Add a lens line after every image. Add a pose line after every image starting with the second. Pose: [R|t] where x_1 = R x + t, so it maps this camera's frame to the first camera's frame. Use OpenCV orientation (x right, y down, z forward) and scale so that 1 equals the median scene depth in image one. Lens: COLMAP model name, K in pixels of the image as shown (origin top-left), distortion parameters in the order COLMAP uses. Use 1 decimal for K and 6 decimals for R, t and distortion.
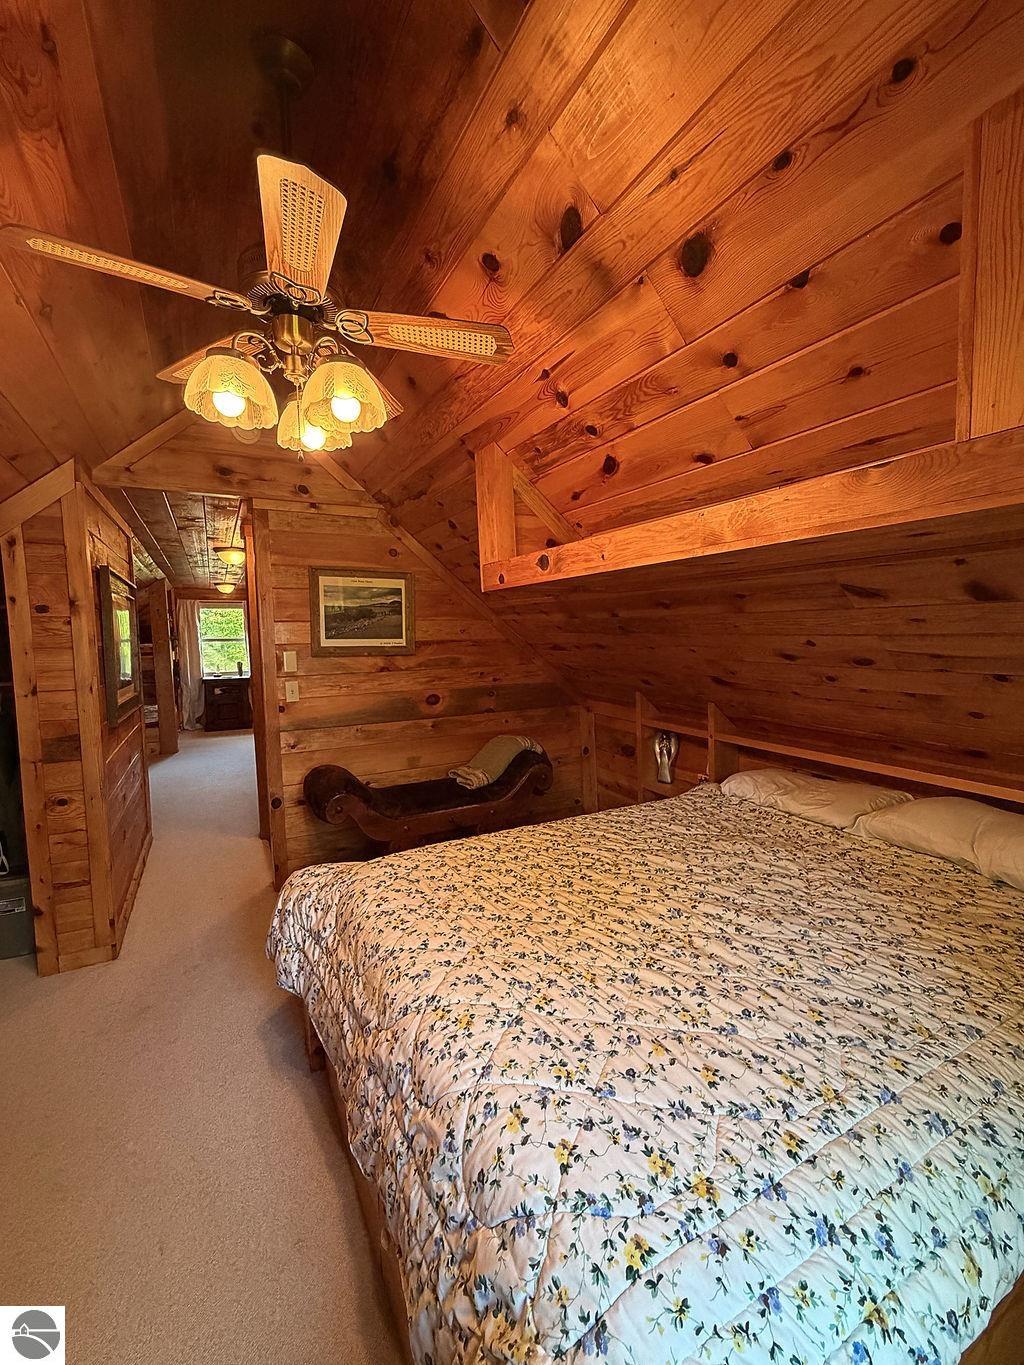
lens RADIAL K [[561.6, 0, 512.0], [0, 561.6, 682.5], [0, 0, 1]] dist [0.004088, -0.000085]
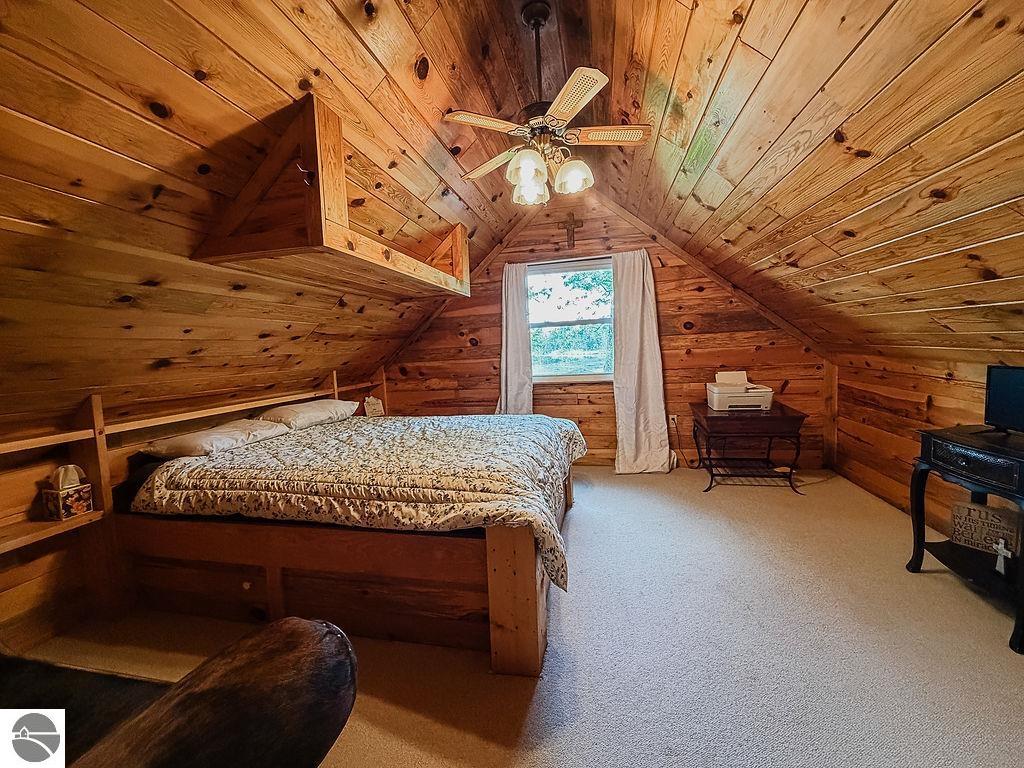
lens RADIAL K [[407.8, 0, 509.8], [0, 407.8, 383.6], [0, 0, 1]] dist [-0.001093, 0.000355]
pose [[-0.752127, -0.003614, 0.659008, -0.756506], [0.120496, 0.982373, 0.142910, 0.006740], [-0.647909, 0.186894, -0.738434, 1.386881]]
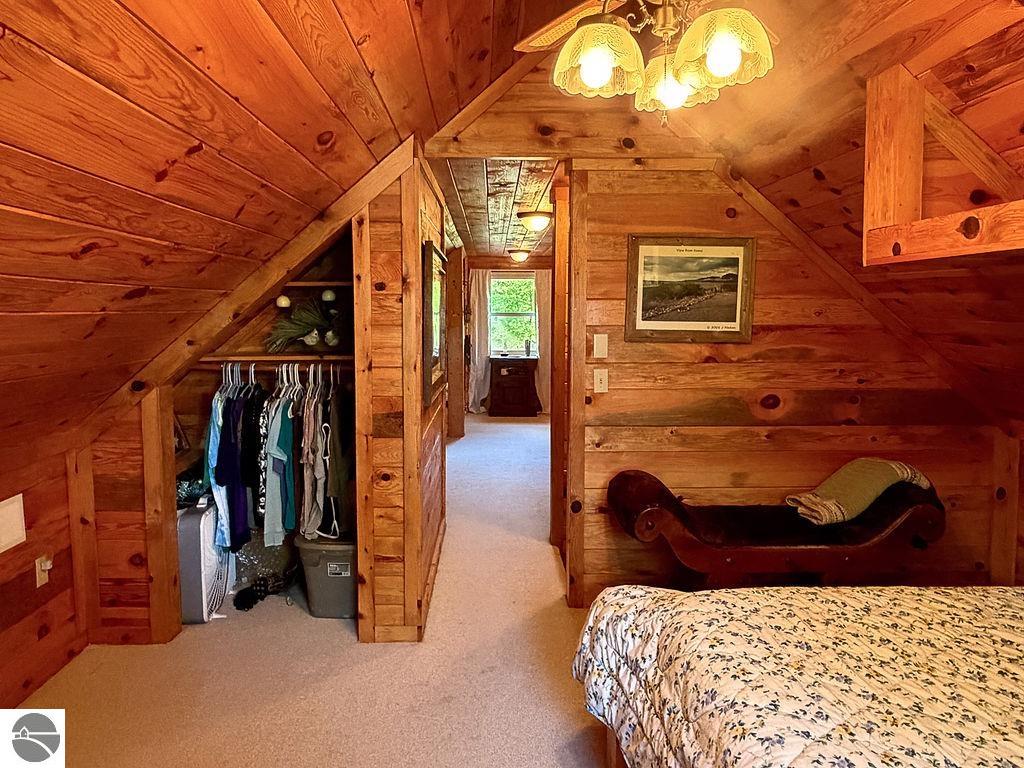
lens RADIAL K [[718.6, 0, 511.3], [0, 718.6, 385.4], [0, 0, 1]] dist [0.005637, -0.002940]
pose [[0.895068, 0.063802, -0.441342, -0.040541], [-0.054536, 0.997944, 0.033662, -0.009478], [0.442582, -0.006061, 0.896708, -0.069596]]
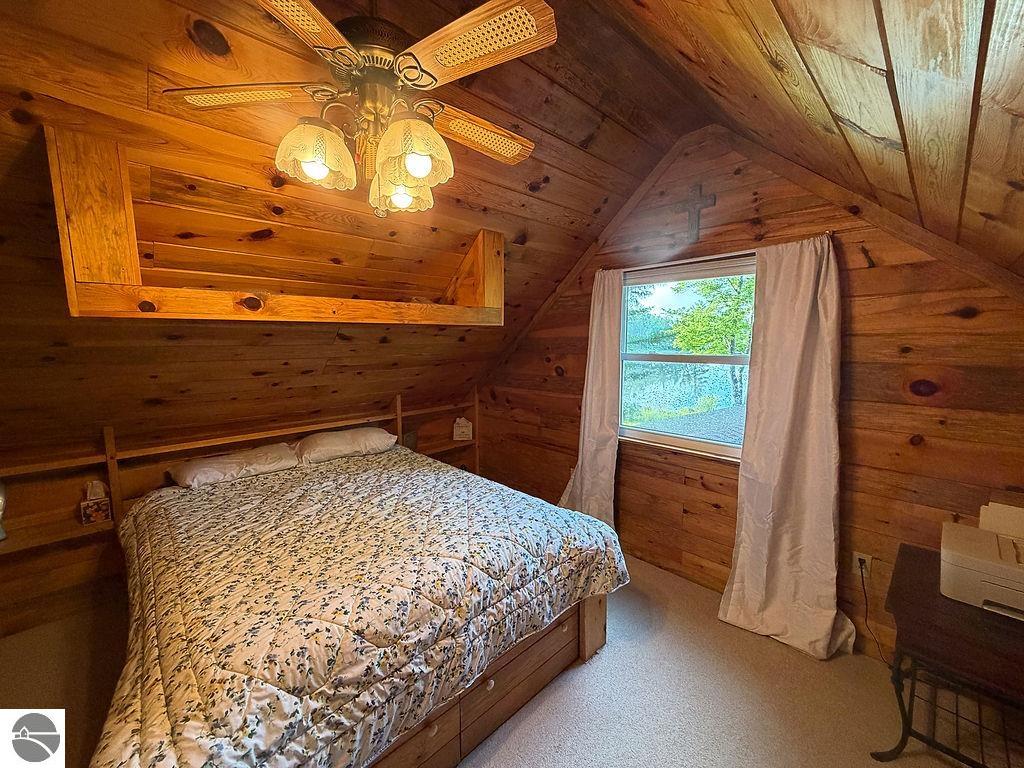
lens RADIAL K [[407.8, 0, 509.8], [0, 407.8, 383.6], [0, 0, 1]] dist [-0.001093, 0.000355]
pose [[-0.265212, -0.089961, 0.959984, -0.759420], [0.094992, 0.988356, 0.118863, -0.083028], [-0.959499, 0.122714, -0.253579, 0.603282]]
